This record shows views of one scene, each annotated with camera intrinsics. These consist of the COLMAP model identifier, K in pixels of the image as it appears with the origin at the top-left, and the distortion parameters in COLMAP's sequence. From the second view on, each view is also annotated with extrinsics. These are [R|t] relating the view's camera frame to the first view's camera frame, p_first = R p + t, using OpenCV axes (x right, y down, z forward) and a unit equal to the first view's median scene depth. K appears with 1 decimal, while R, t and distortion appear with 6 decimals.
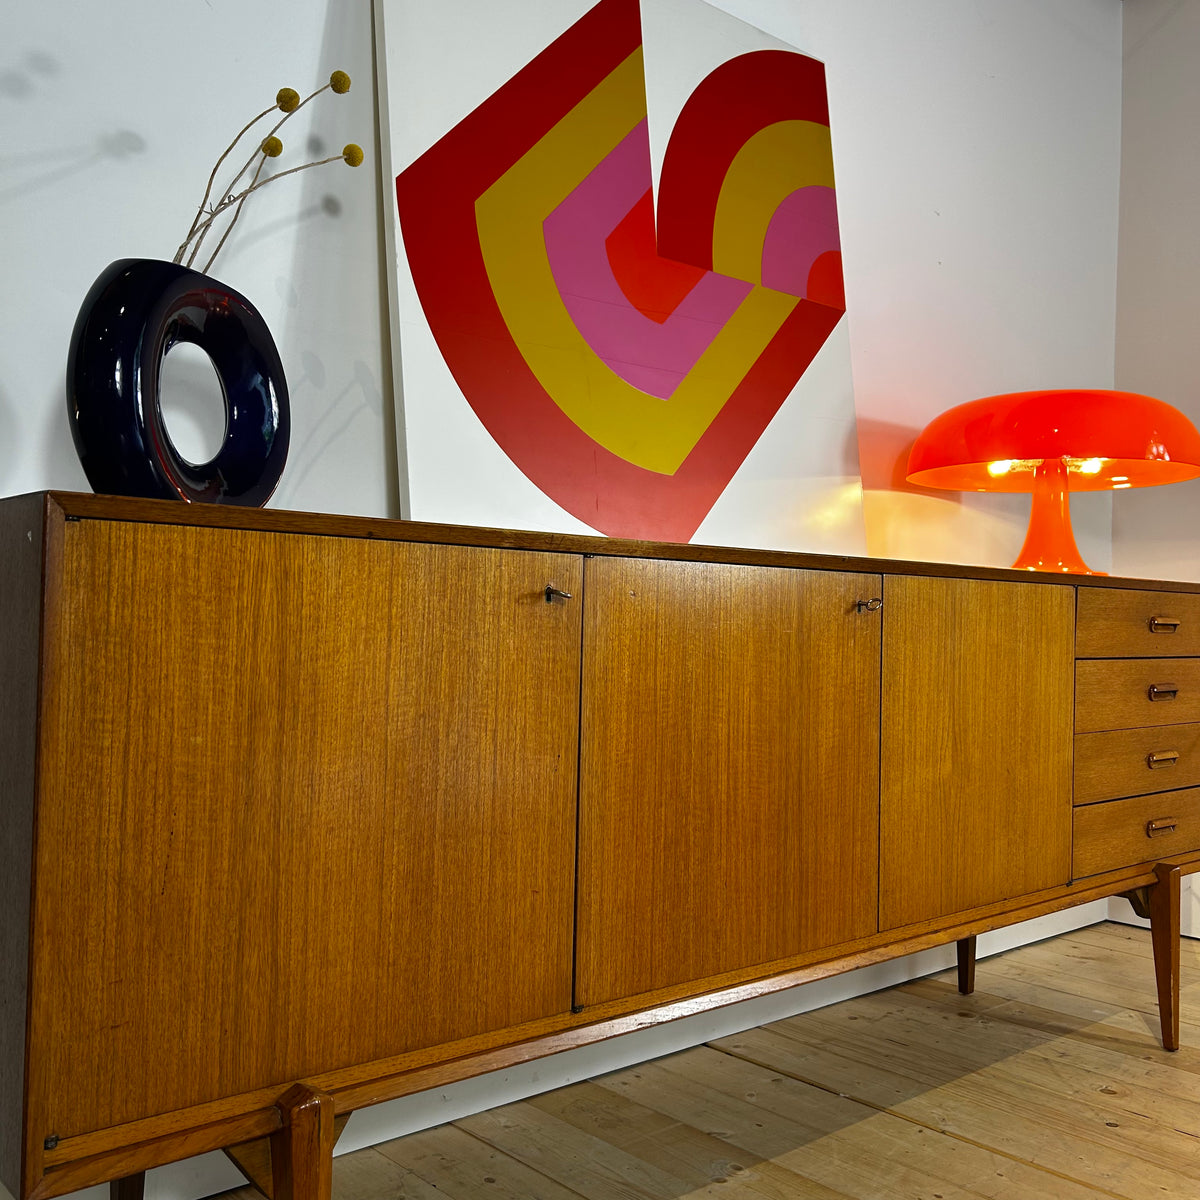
lens RADIAL K [[1205.8, 0, 593.7], [0, 1205.8, 598.6], [0, 0, 1]] dist [0.130194, -0.317202]
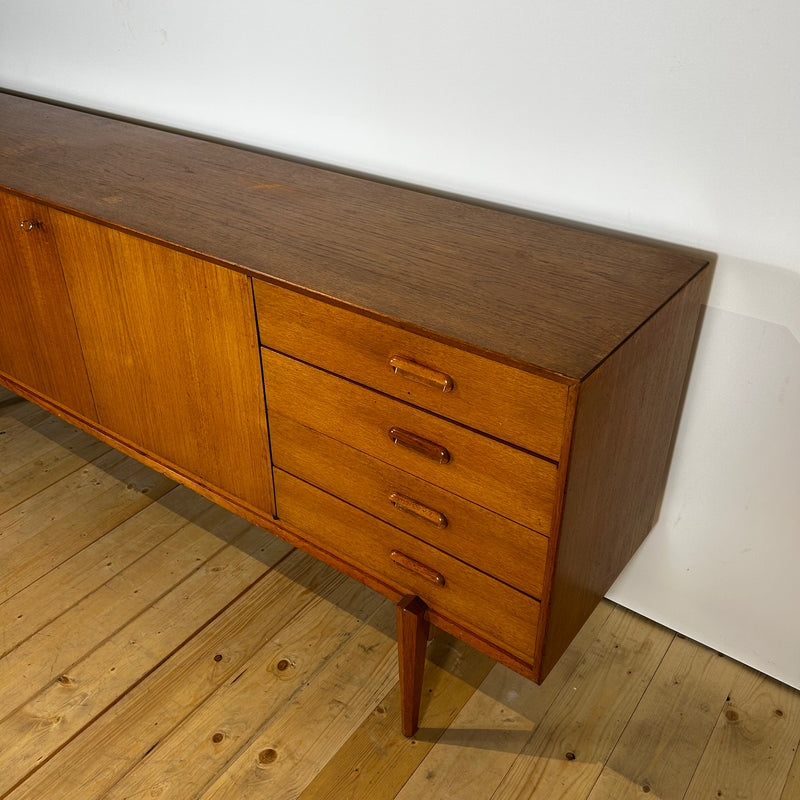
lens RADIAL K [[805.1, 0, 401.2], [0, 805.1, 396.4], [0, 0, 1]] dist [0.120897, -0.271734]
pose [[0.214112, 0.501839, -0.838041, 1.404482], [0.017843, 0.855785, 0.517024, -0.356369], [0.976646, -0.125654, 0.174280, 1.412971]]
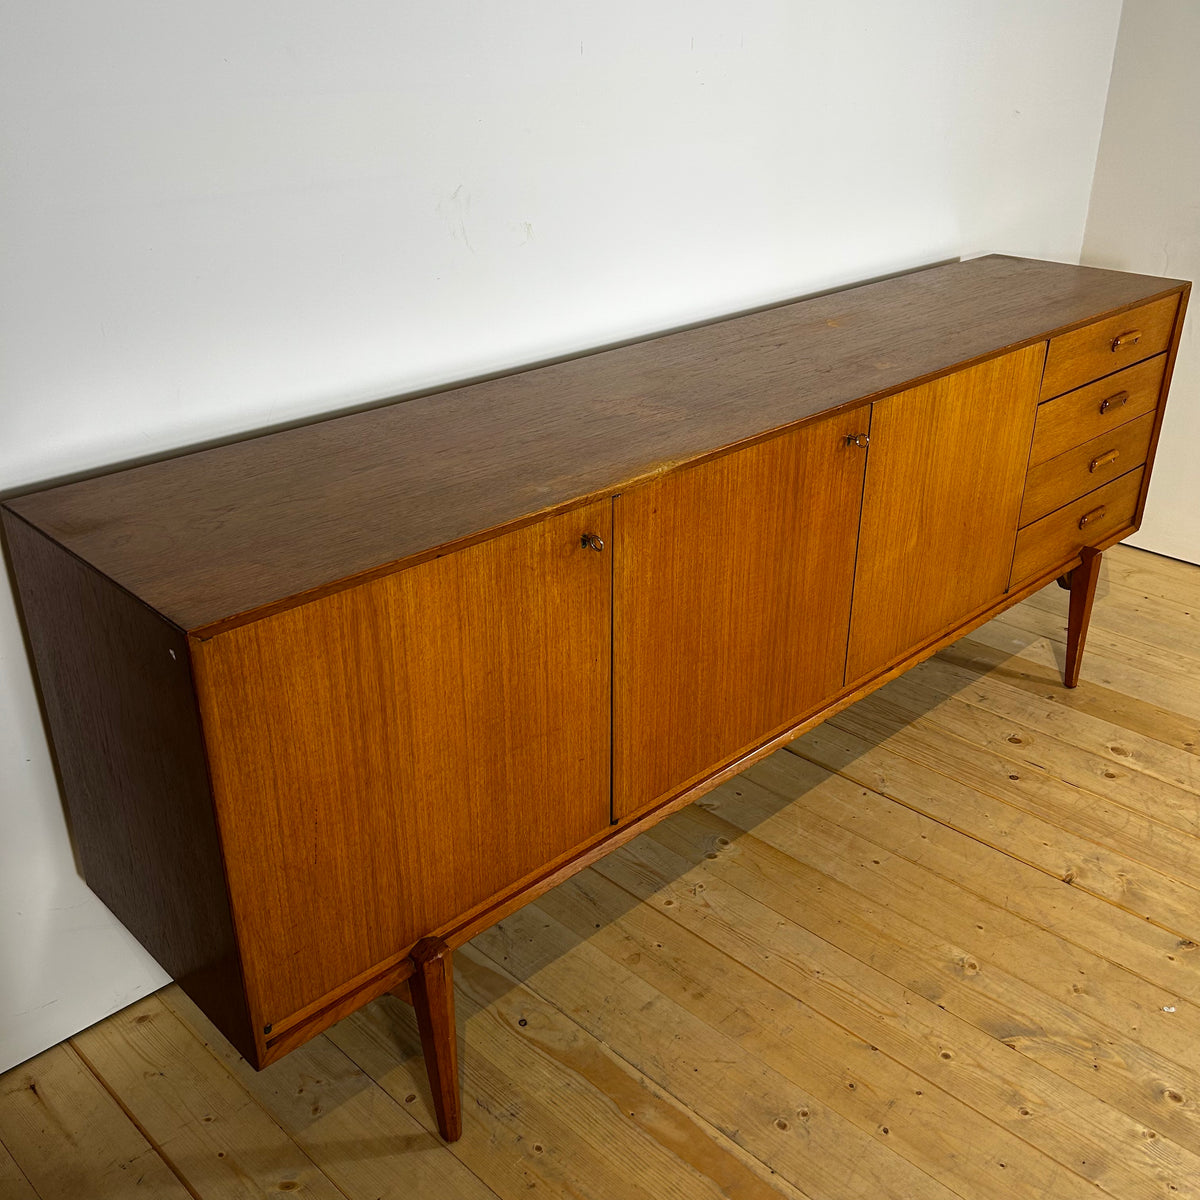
lens RADIAL K [[1201.6, 0, 600.0], [0, 1201.6, 600.0], [0, 0, 1]] dist [0.184416, -0.533137]
pose [[0.998298, -0.045255, 0.036791, -0.060503], [0.023654, 0.890758, 0.453863, -0.423958], [-0.053311, -0.452220, 0.890312, -0.034459]]
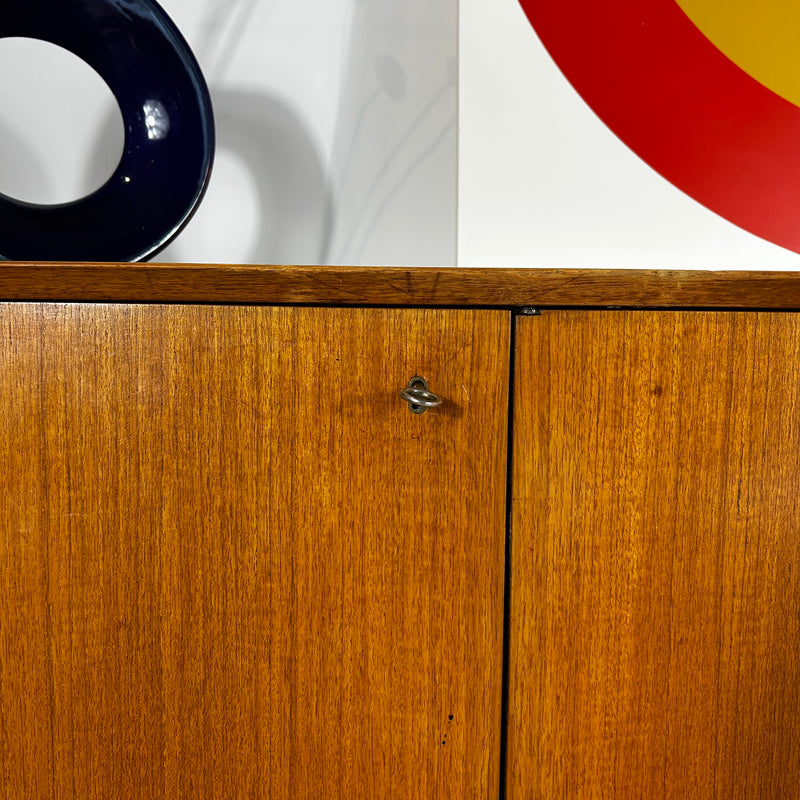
lens RADIAL K [[813.2, 0, 395.8], [0, 813.2, 393.9], [0, 0, 1]] dist [0.049797, -0.105126]
pose [[0.766476, 0.039093, -0.641082, 0.150925], [0.015434, 0.996737, 0.079234, -0.027410], [0.642087, -0.070626, 0.763372, 0.670466]]
